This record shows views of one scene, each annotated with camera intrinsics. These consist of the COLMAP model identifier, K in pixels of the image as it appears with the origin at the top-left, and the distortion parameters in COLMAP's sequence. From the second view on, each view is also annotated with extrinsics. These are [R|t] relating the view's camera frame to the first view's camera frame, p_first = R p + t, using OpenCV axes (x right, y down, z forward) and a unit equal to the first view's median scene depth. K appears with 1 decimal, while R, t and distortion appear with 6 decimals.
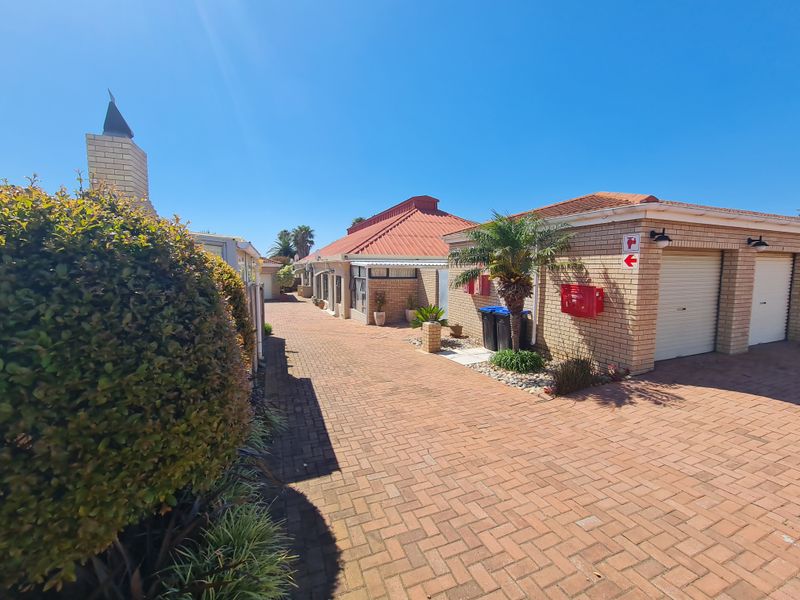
lens RADIAL K [[331.0, 0, 399.5], [0, 331.0, 298.9], [0, 0, 1]] dist [-0.004779, 0.002015]
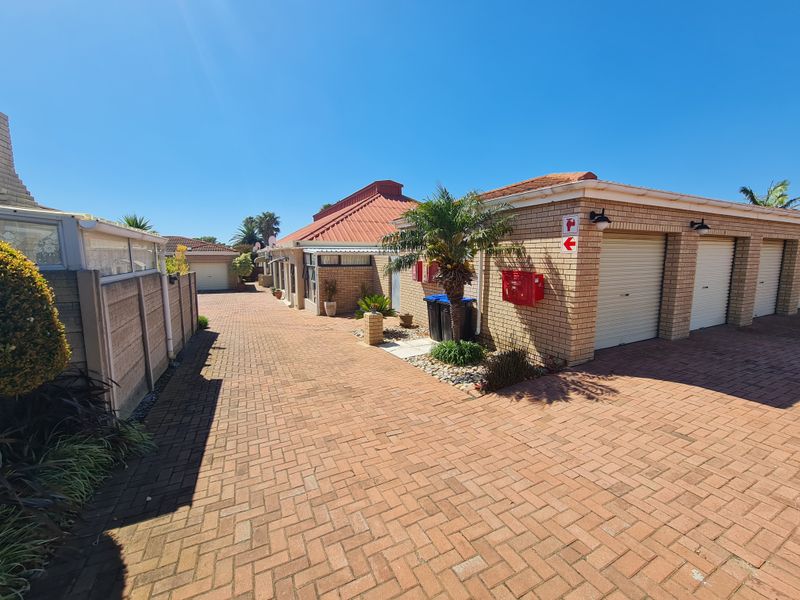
lens RADIAL K [[331.0, 0, 399.5], [0, 331.0, 298.9], [0, 0, 1]] dist [-0.004779, 0.002015]
pose [[0.997299, -0.015001, 0.071895, 0.150512], [0.012446, 0.999280, 0.035847, -0.000266], [-0.072381, -0.034855, 0.996768, 0.100583]]
